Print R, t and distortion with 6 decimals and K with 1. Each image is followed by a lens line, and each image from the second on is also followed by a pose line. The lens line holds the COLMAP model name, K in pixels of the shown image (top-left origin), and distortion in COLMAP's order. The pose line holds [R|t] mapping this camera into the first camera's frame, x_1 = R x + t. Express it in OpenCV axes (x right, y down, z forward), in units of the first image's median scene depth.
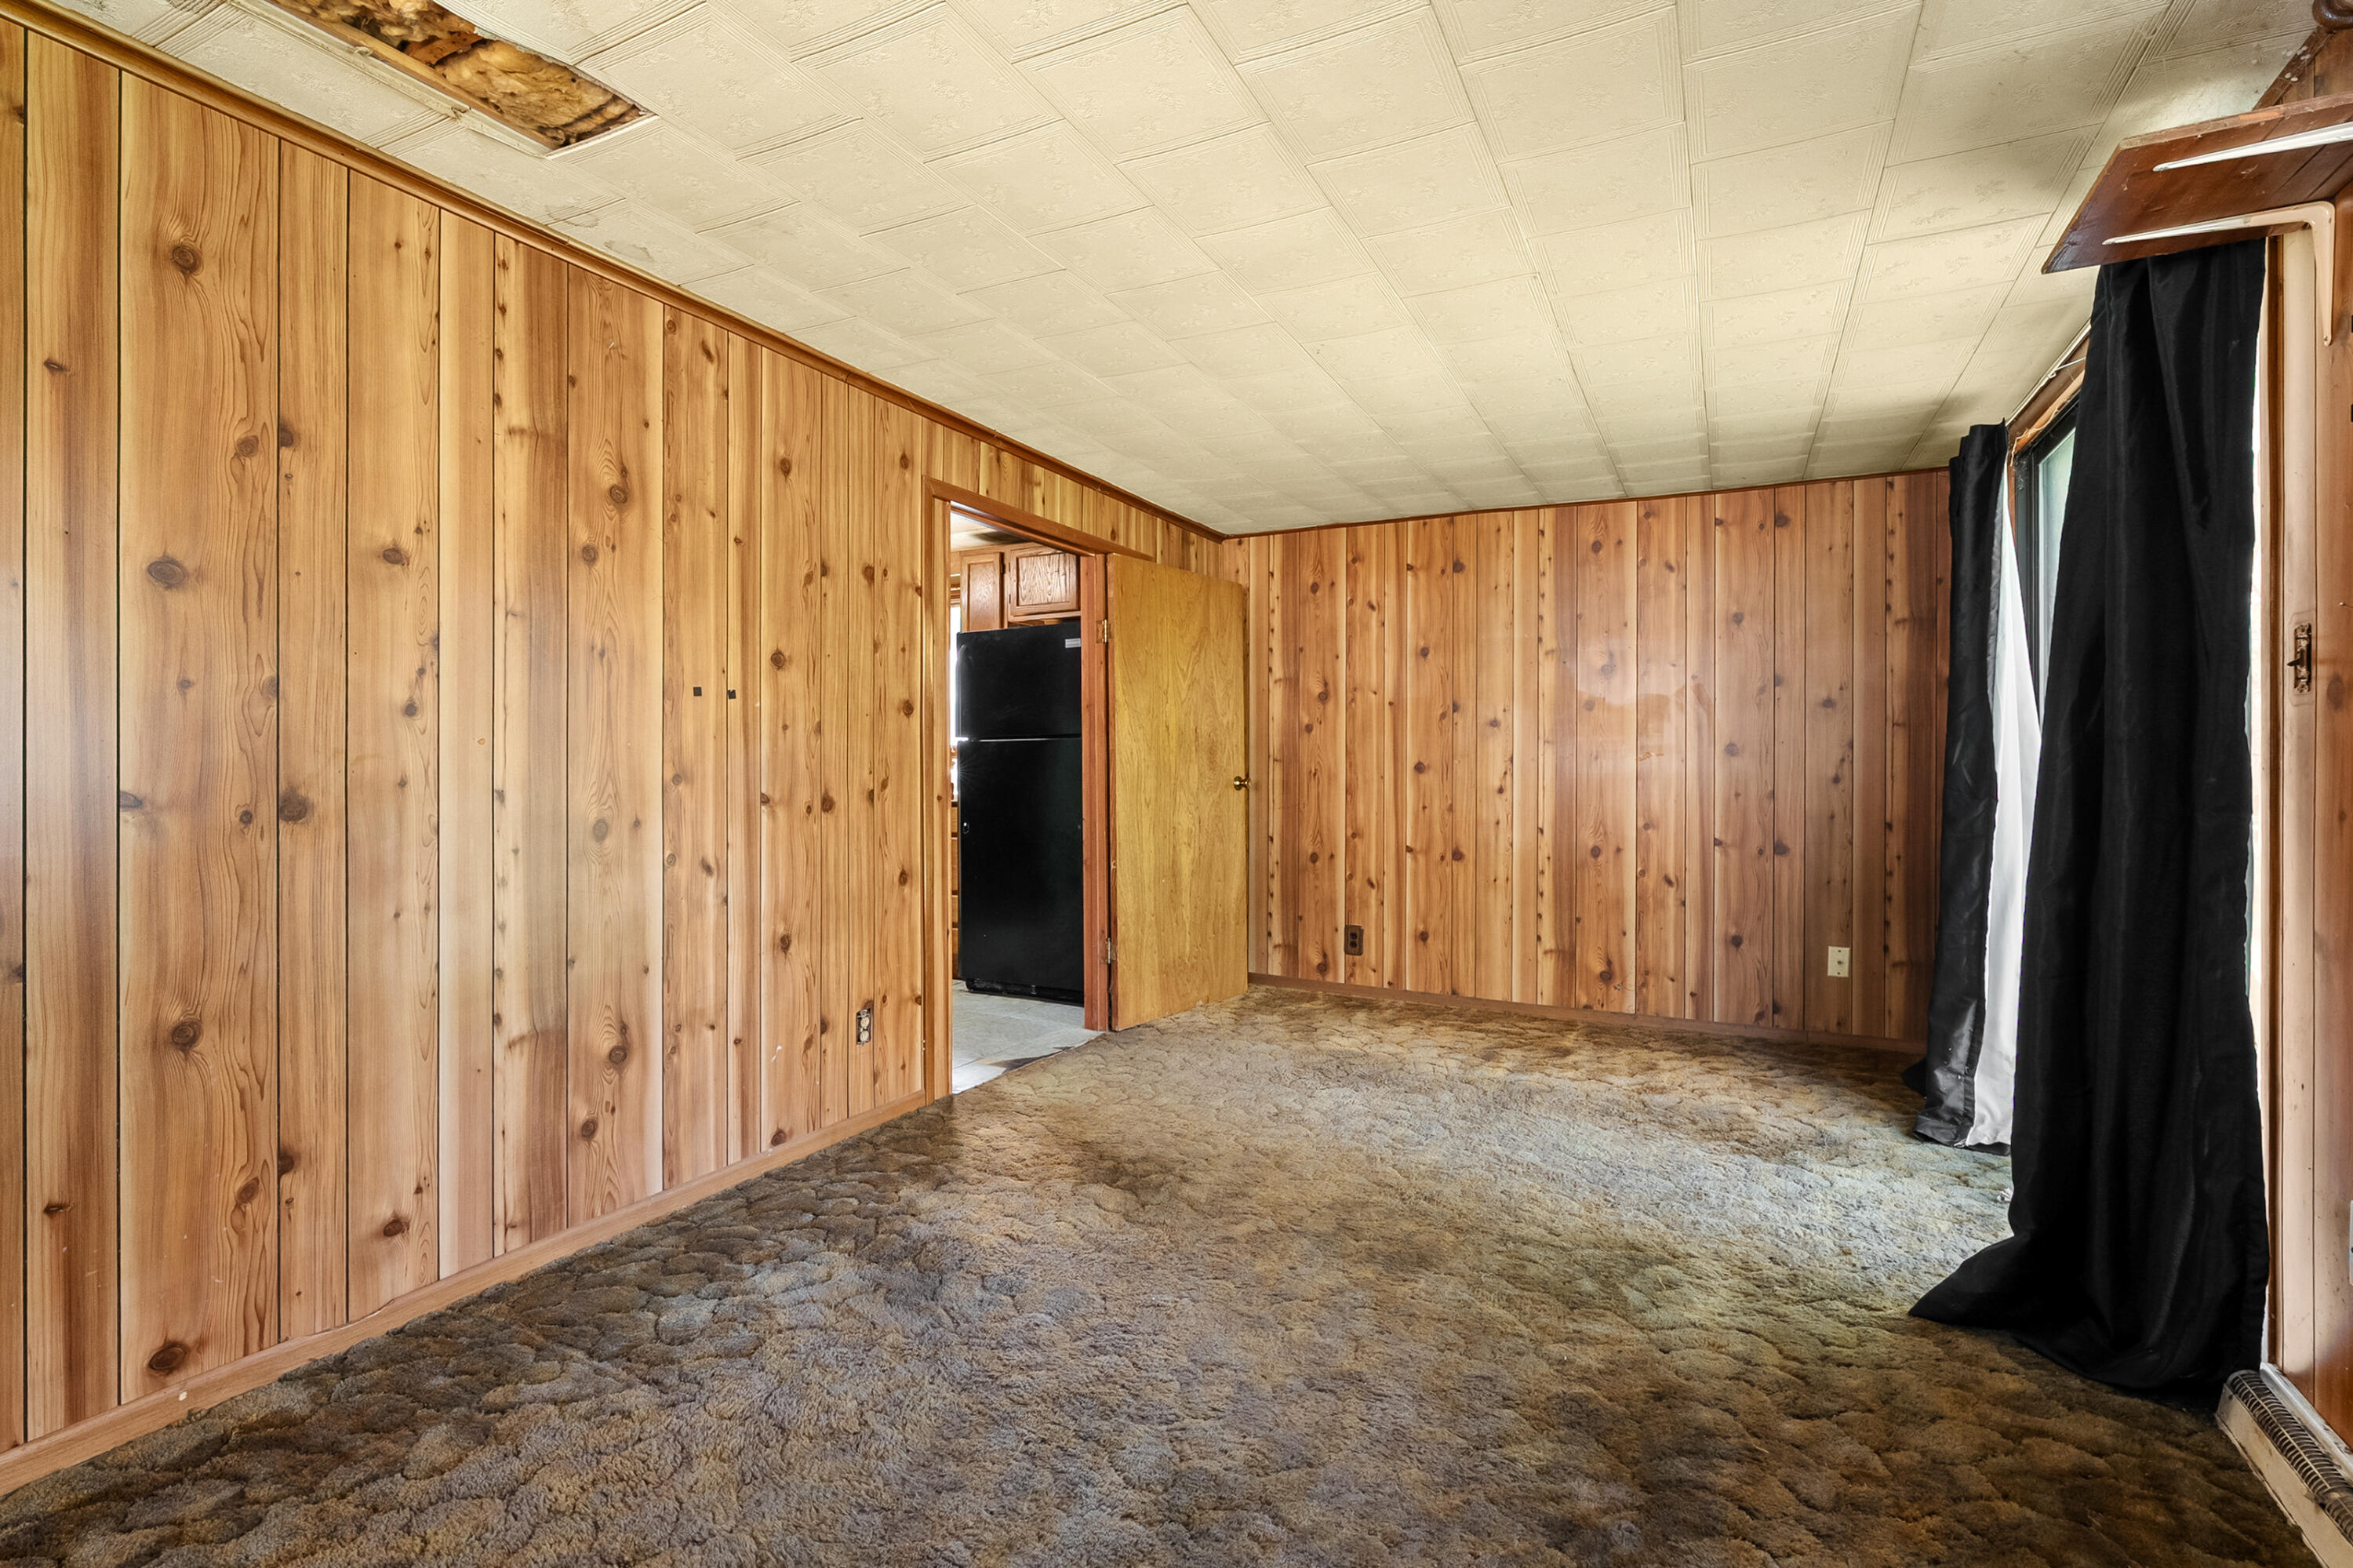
lens RADIAL K [[1074.9, 0, 1171.1], [0, 1074.9, 772.7], [0, 0, 1]] dist [-0.001663, 0.001398]
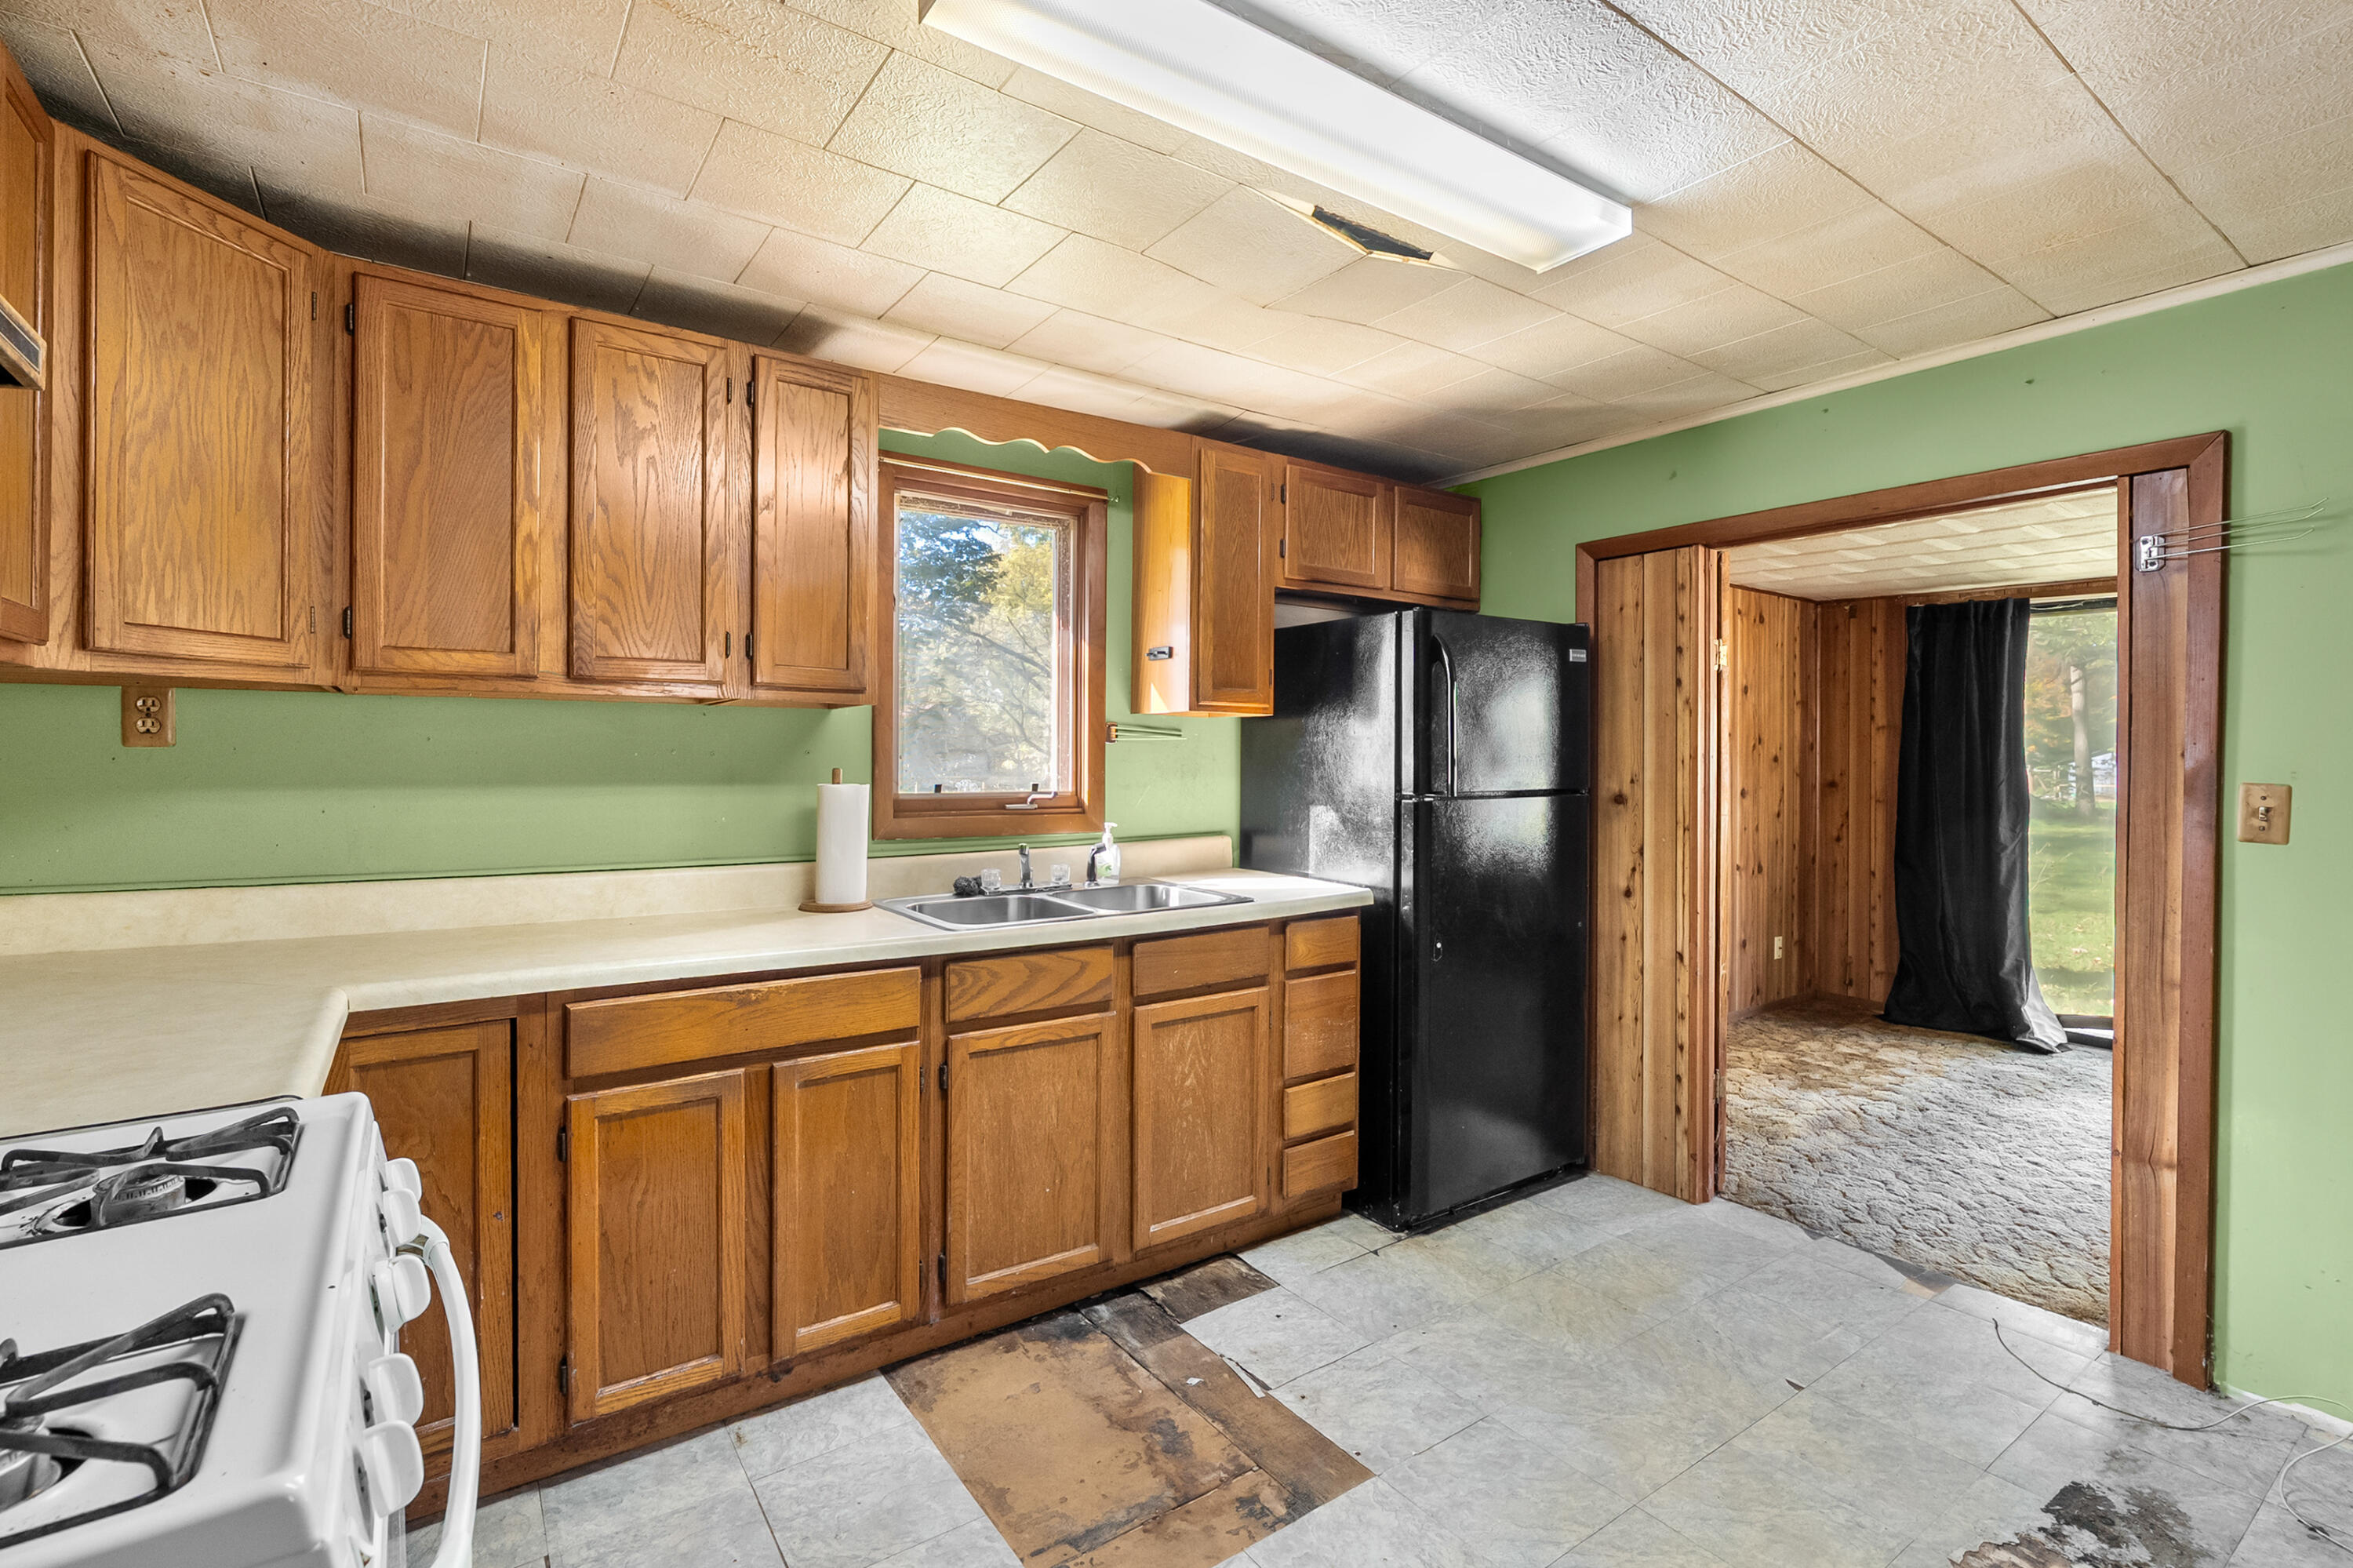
lens RADIAL K [[1080.8, 0, 1173.6], [0, 1080.8, 752.6], [0, 0, 1]] dist [-0.000170, 0.000169]
pose [[0.449084, 0.004371, 0.893479, -0.901896], [-0.003316, 0.999989, -0.003226, -0.061658], [-0.893483, -0.001514, 0.449094, 1.009145]]
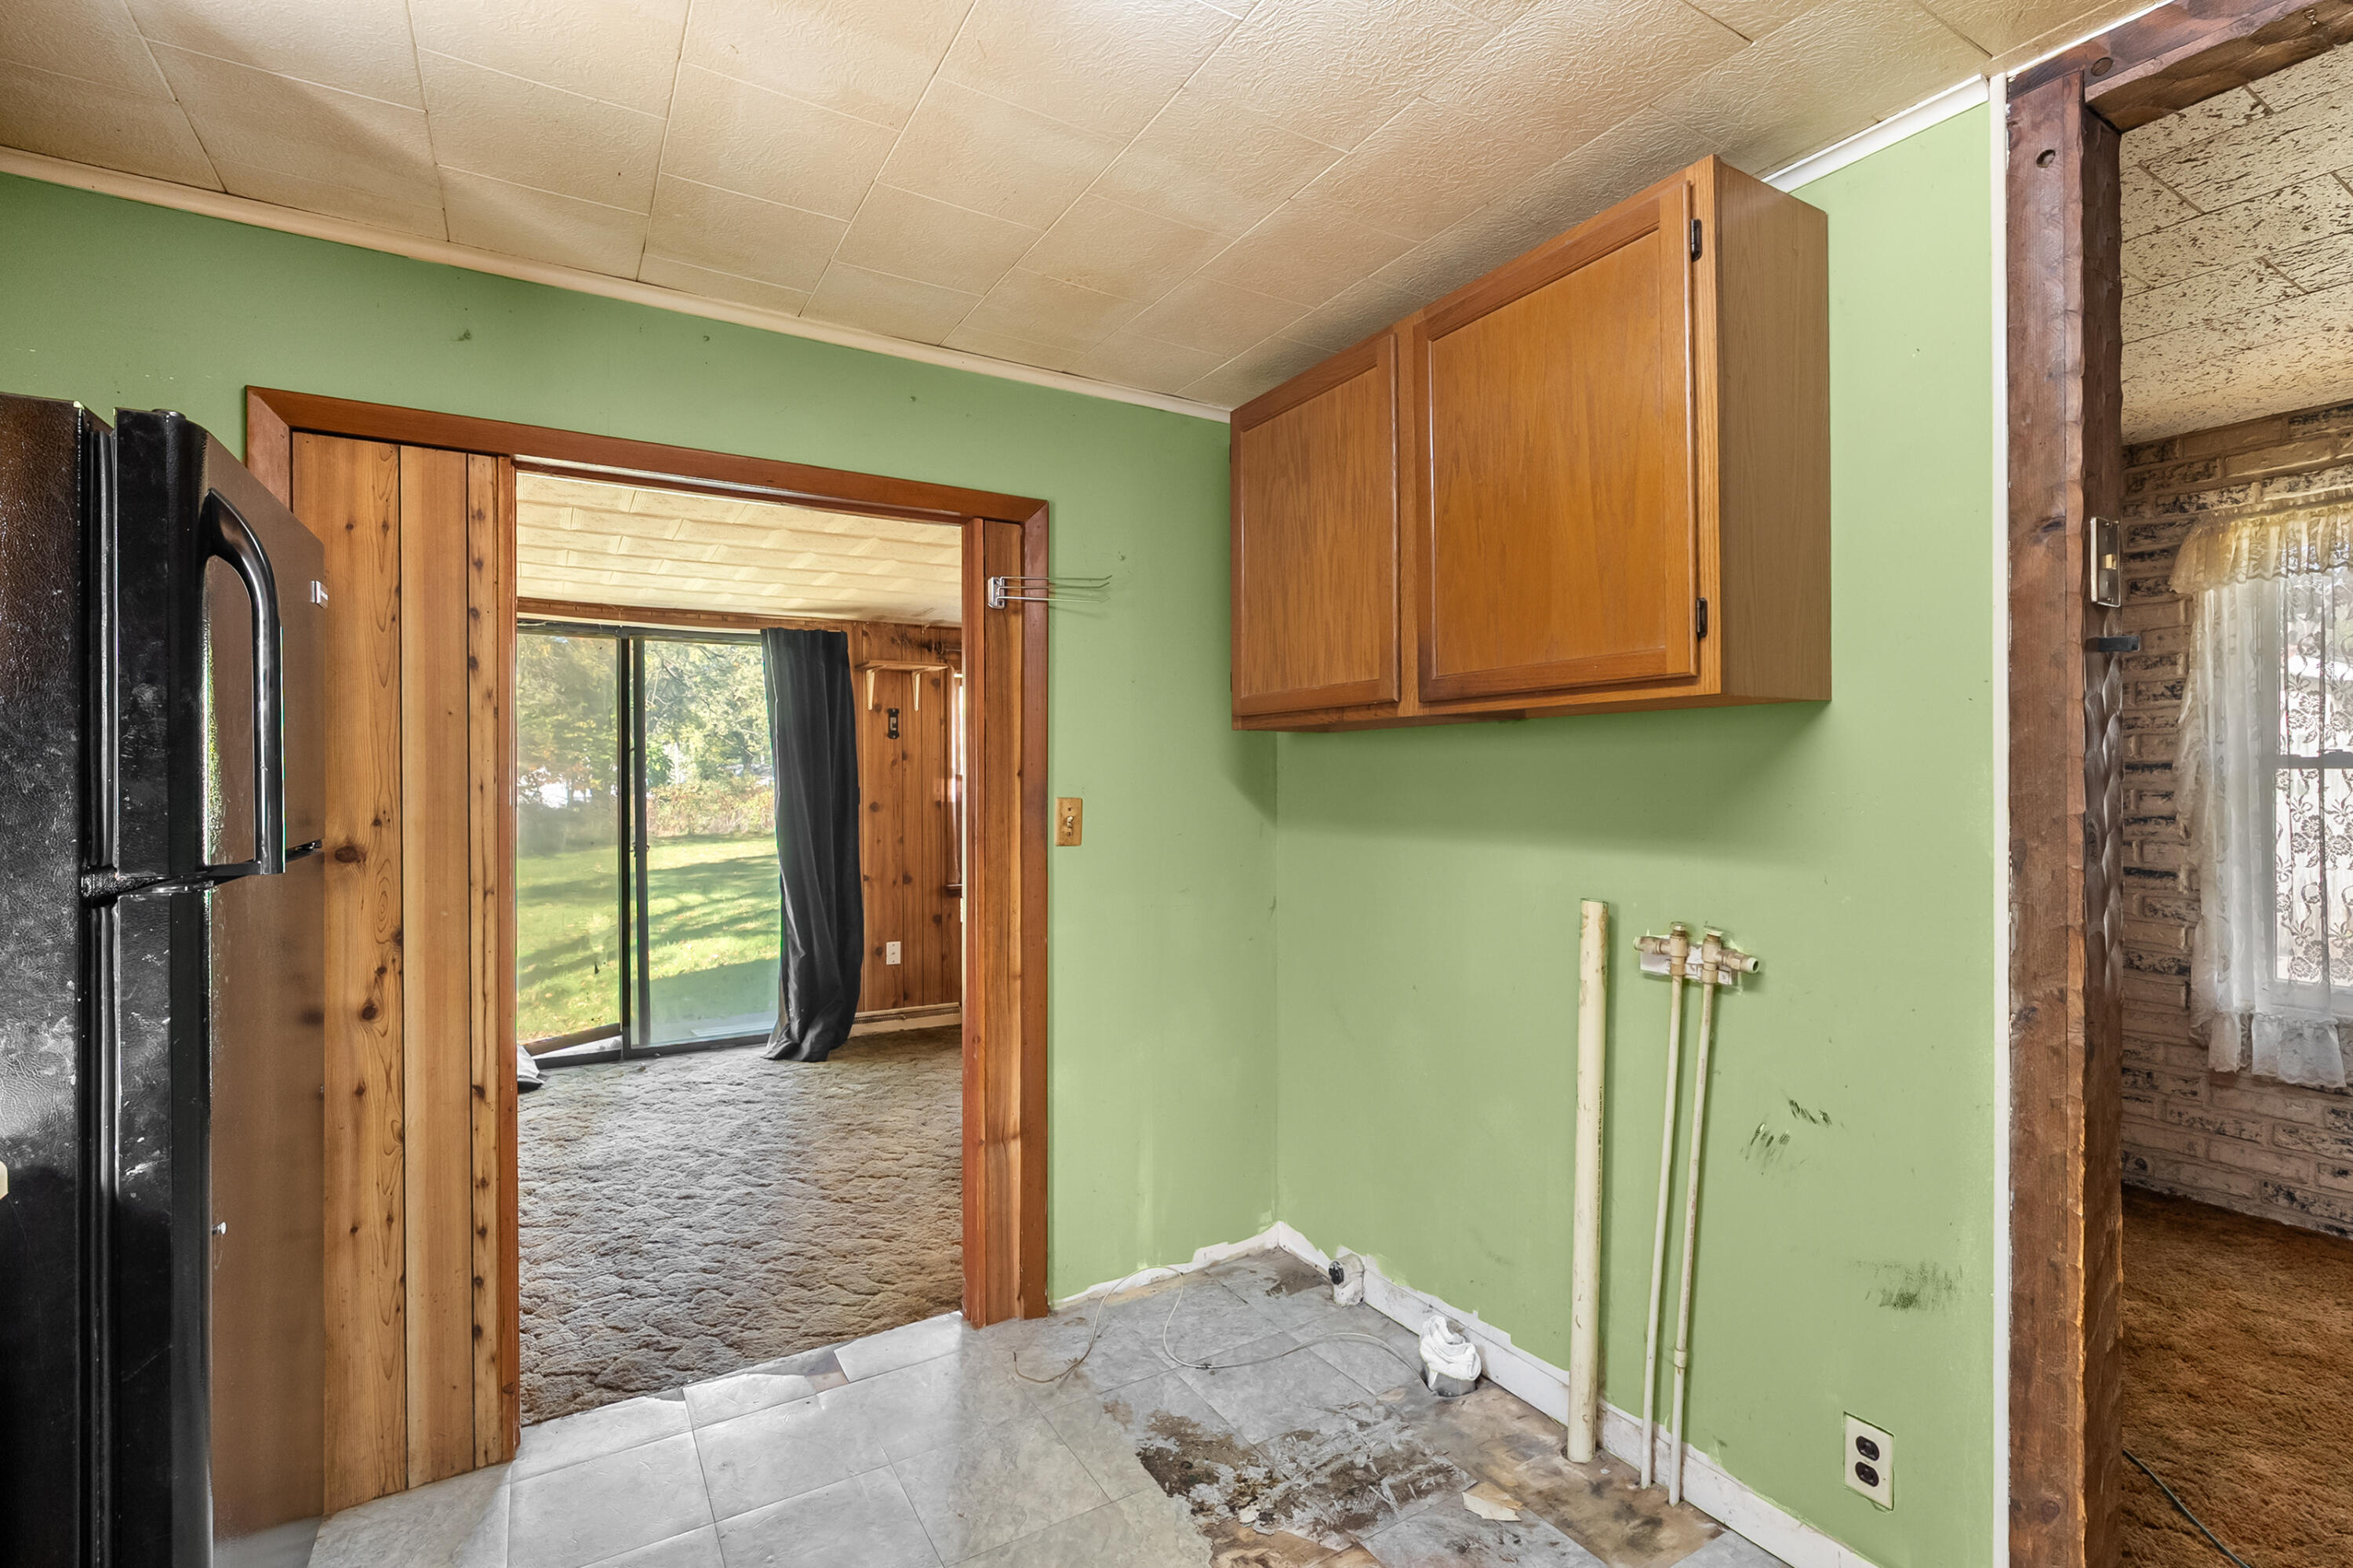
lens RADIAL K [[1061.9, 0, 1172.4], [0, 1061.9, 779.1], [0, 0, 1]] dist [-0.001962, -0.000037]
pose [[-0.856660, 0.002657, 0.515875, -0.581989], [0.004945, 0.999983, 0.003062, -0.062681], [-0.515858, 0.005174, -0.856658, 1.276137]]
